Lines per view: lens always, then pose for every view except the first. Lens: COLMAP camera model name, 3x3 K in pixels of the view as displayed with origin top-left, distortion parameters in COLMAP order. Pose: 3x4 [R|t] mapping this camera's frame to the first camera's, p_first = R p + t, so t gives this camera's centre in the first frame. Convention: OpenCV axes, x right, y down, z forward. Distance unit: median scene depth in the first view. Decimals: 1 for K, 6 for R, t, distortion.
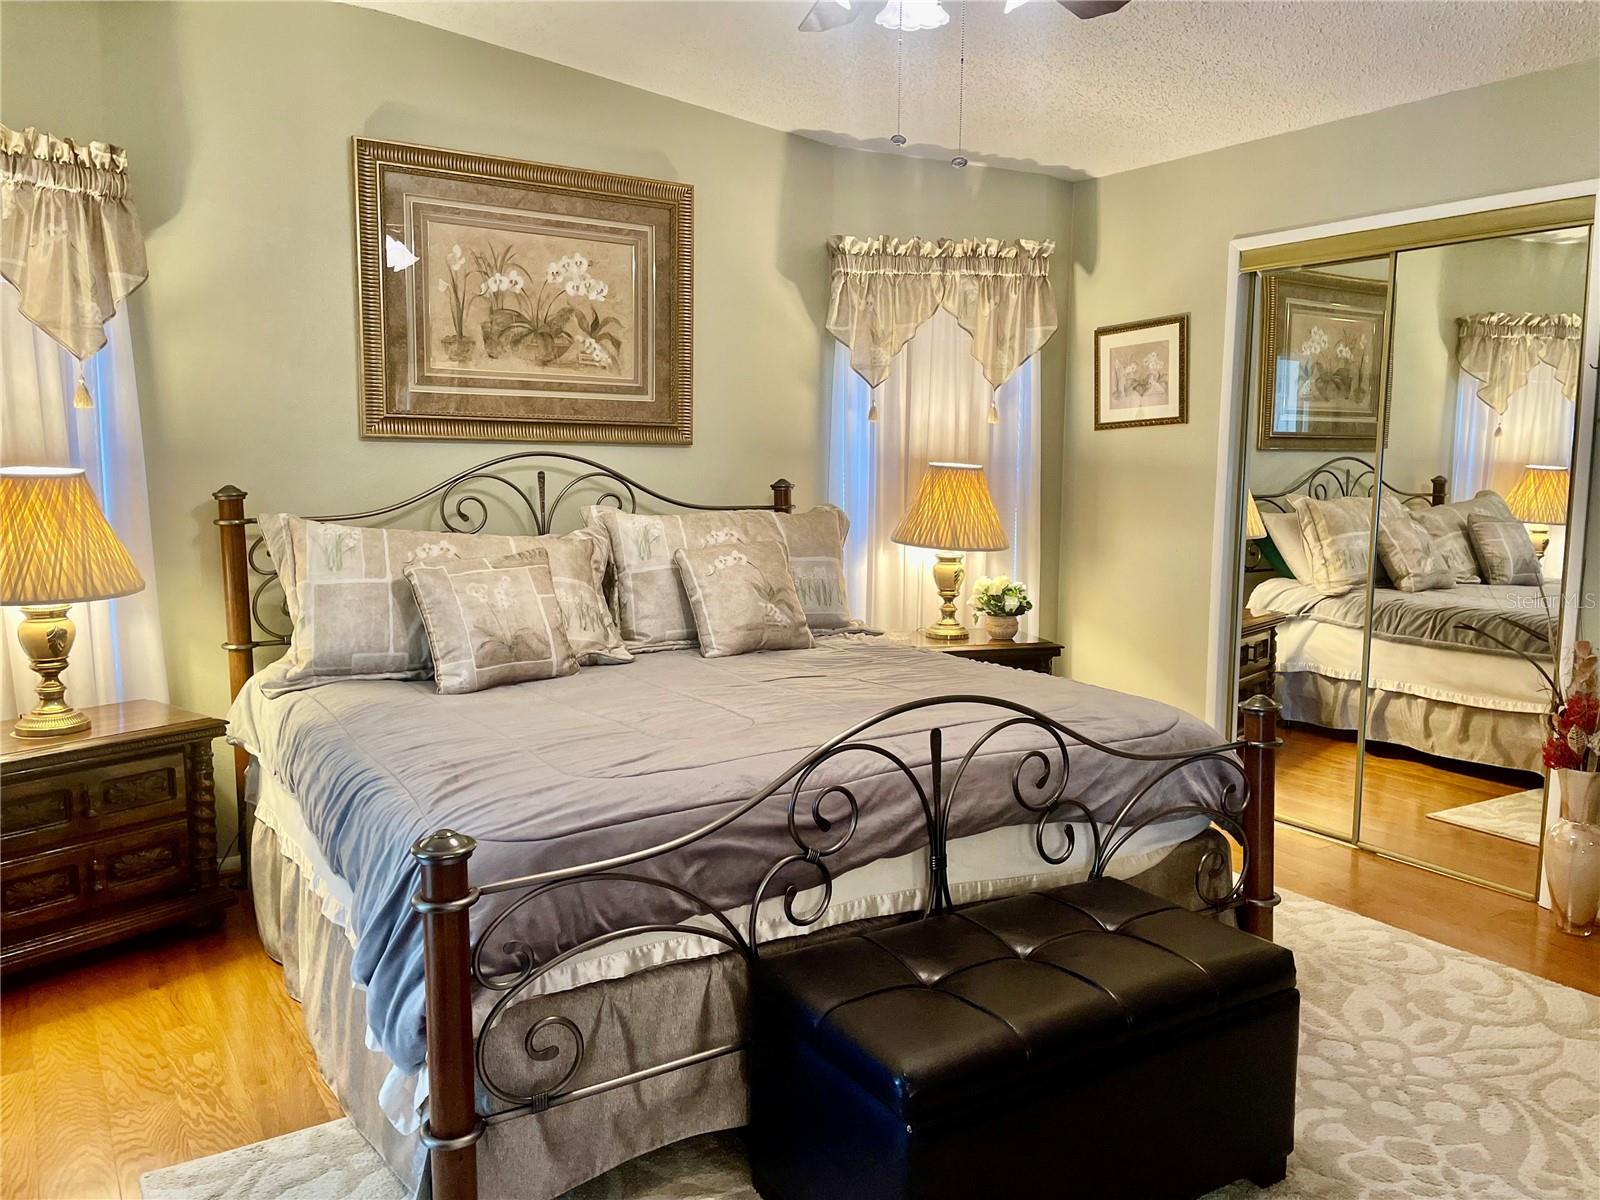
lens RADIAL K [[1229.5, 0, 810.6], [0, 1229.5, 600.5], [0, 0, 1]] dist [0.068490, -0.071767]
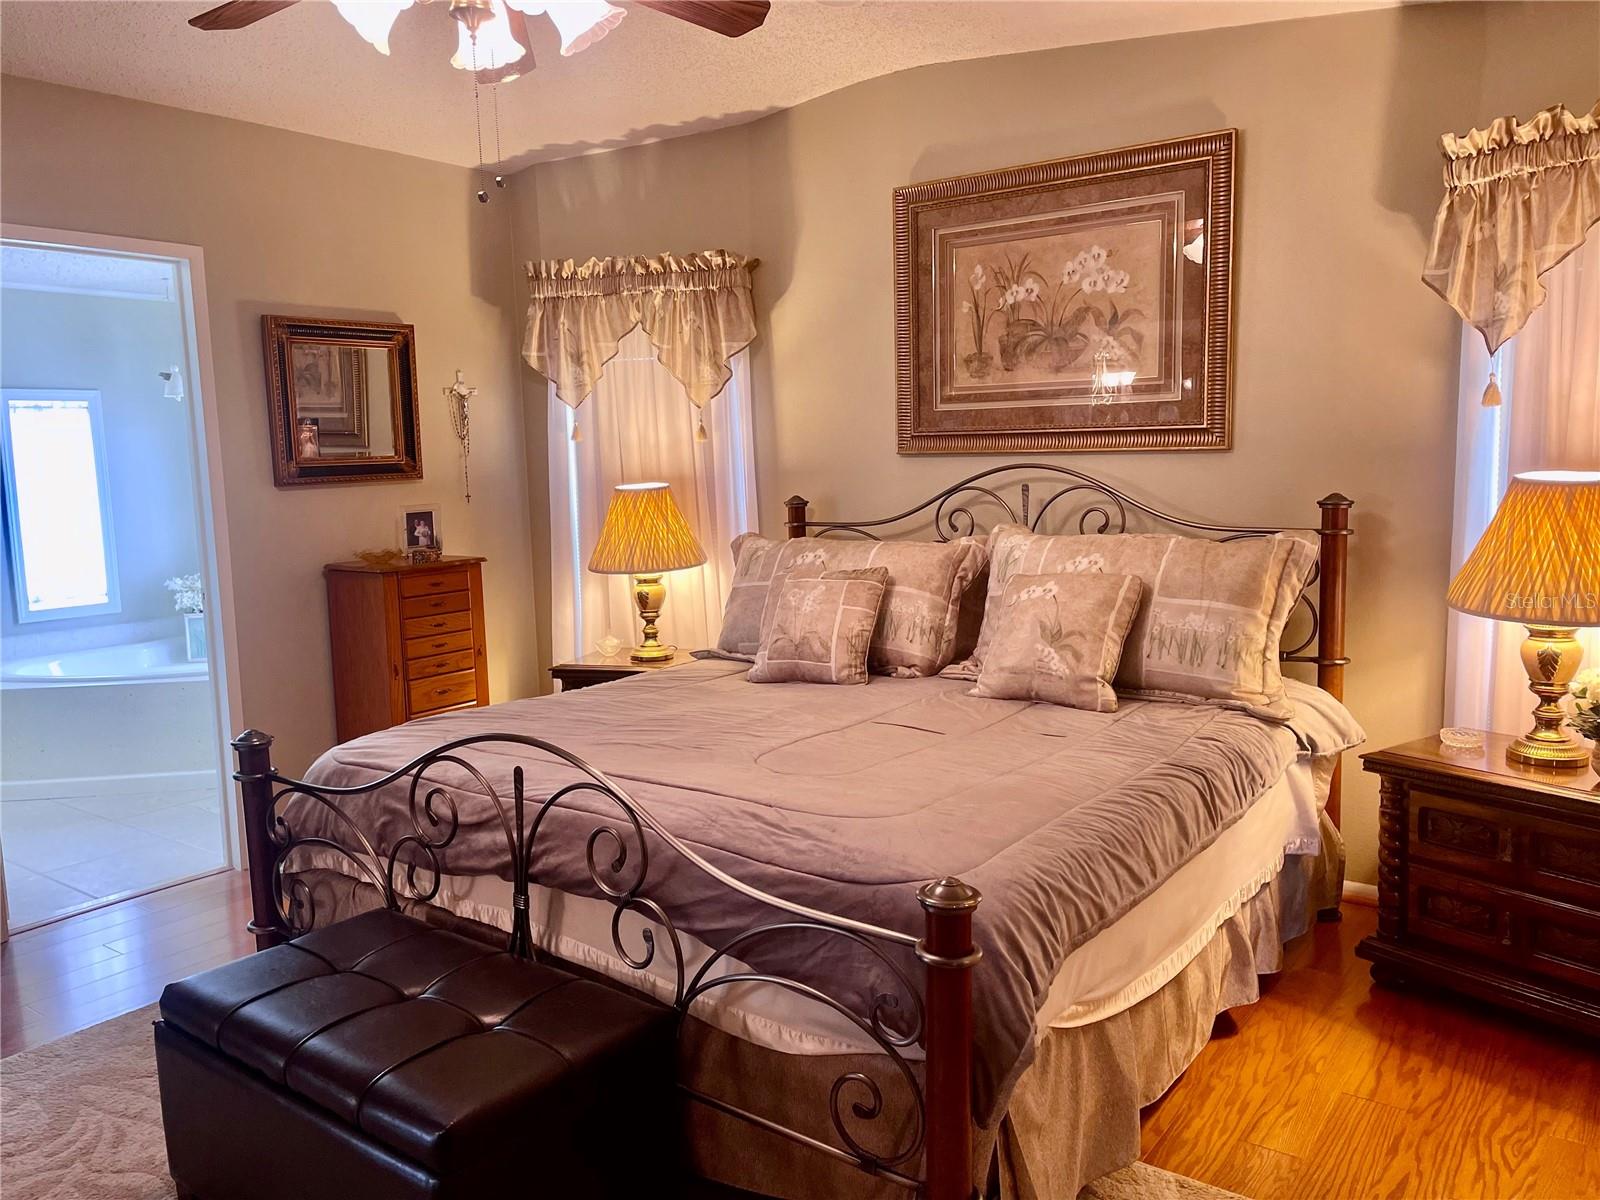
lens RADIAL K [[1229.5, 0, 803.5], [0, 1229.5, 601.3], [0, 0, 1]] dist [0.068490, -0.071767]
pose [[0.328075, 0.102602, -0.939063, 0.656363], [-0.089416, 0.992994, 0.077256, -0.073800], [0.940410, 0.058621, 0.334950, 0.527523]]
